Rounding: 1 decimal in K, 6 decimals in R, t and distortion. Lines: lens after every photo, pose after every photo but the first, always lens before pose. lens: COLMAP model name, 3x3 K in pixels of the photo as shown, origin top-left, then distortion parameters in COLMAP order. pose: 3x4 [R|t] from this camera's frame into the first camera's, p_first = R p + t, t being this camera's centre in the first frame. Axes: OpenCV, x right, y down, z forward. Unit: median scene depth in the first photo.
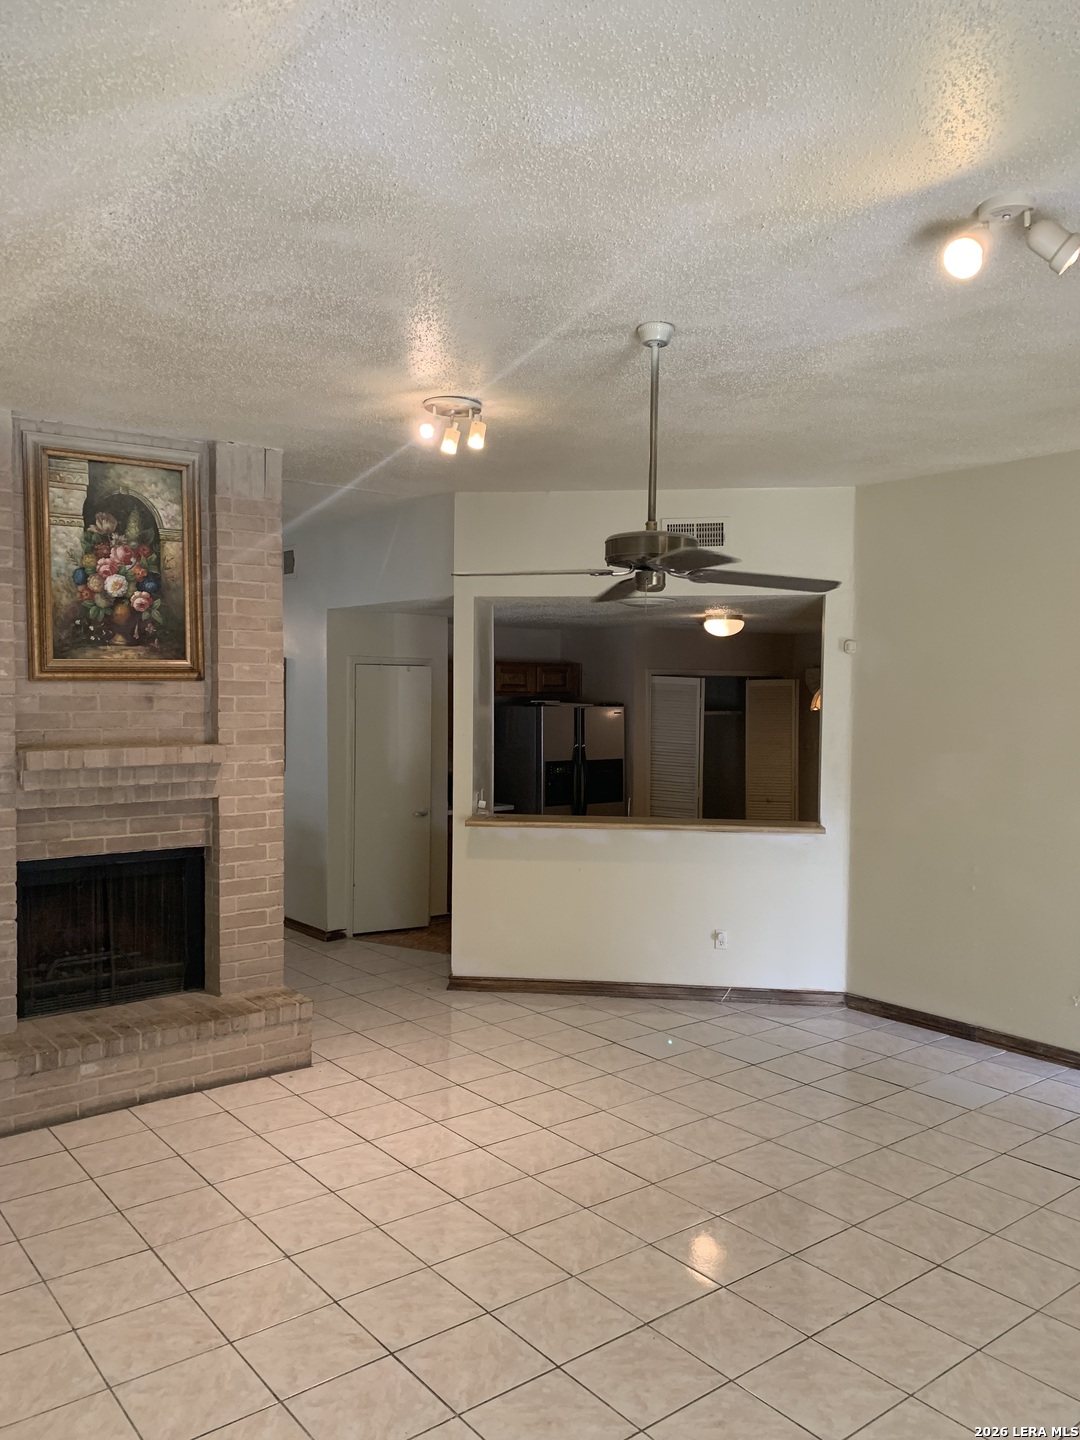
lens RADIAL K [[1087.6, 0, 540.0], [0, 1087.6, 720.0], [0, 0, 1]] dist [0.063302, -0.147189]
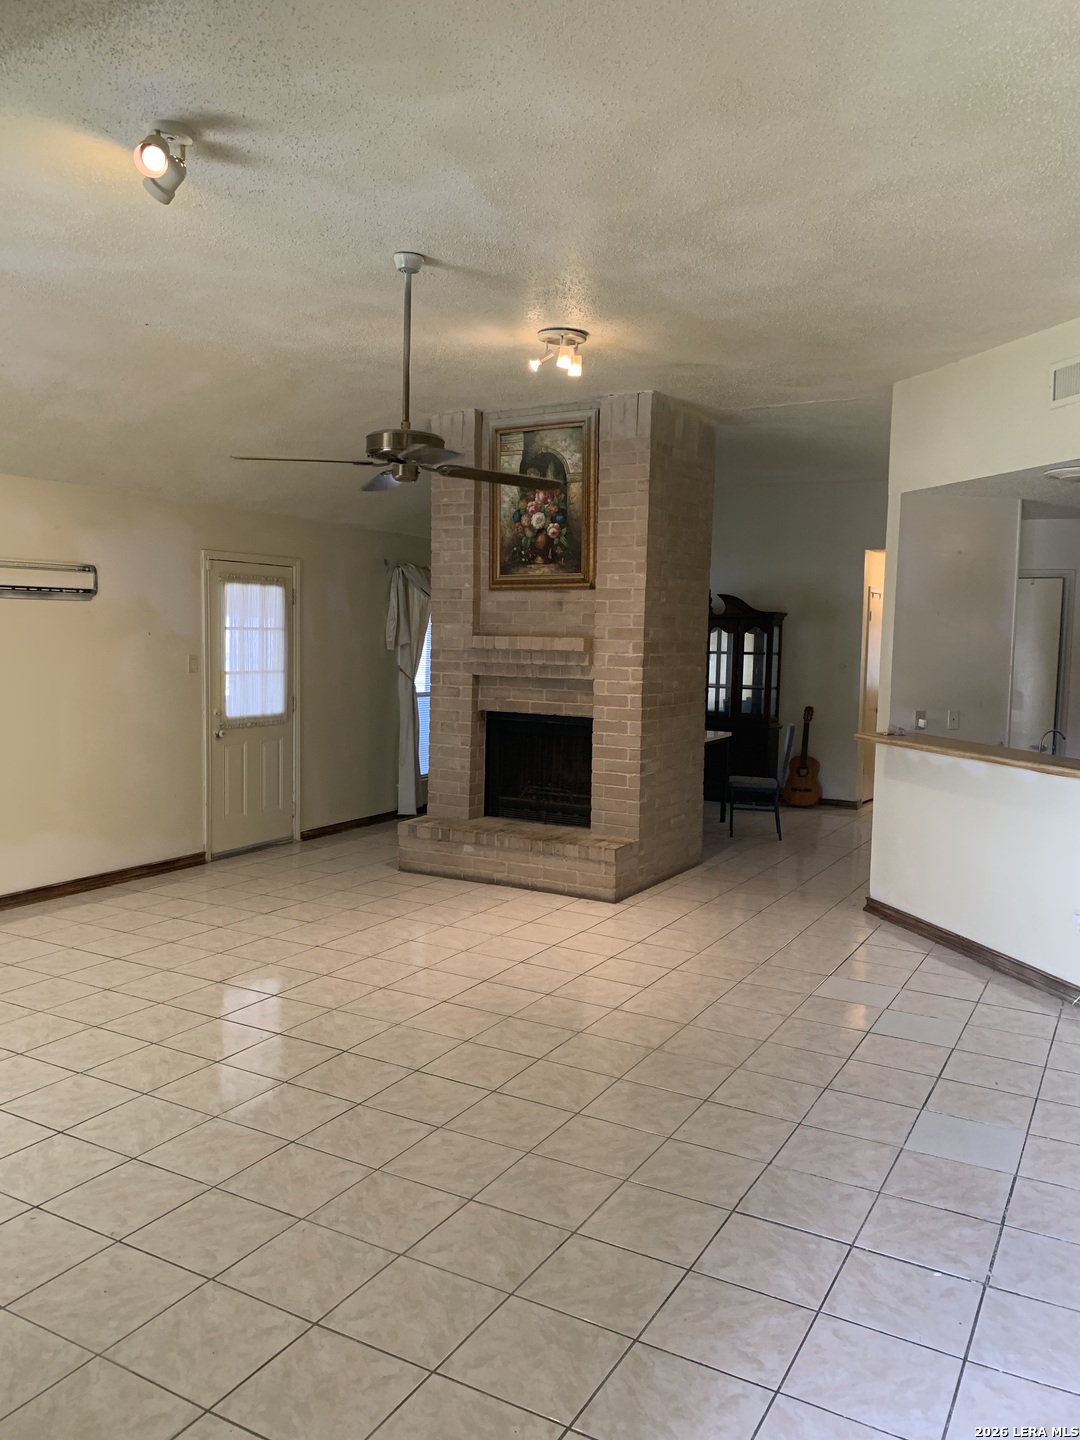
lens RADIAL K [[1087.6, 0, 540.0], [0, 1087.6, 720.0], [0, 0, 1]] dist [0.063302, -0.147189]
pose [[0.380521, 0.080413, -0.921270, 0.899760], [-0.040337, 0.996707, 0.070337, 0.031567], [0.923892, 0.010397, 0.382511, 0.475201]]
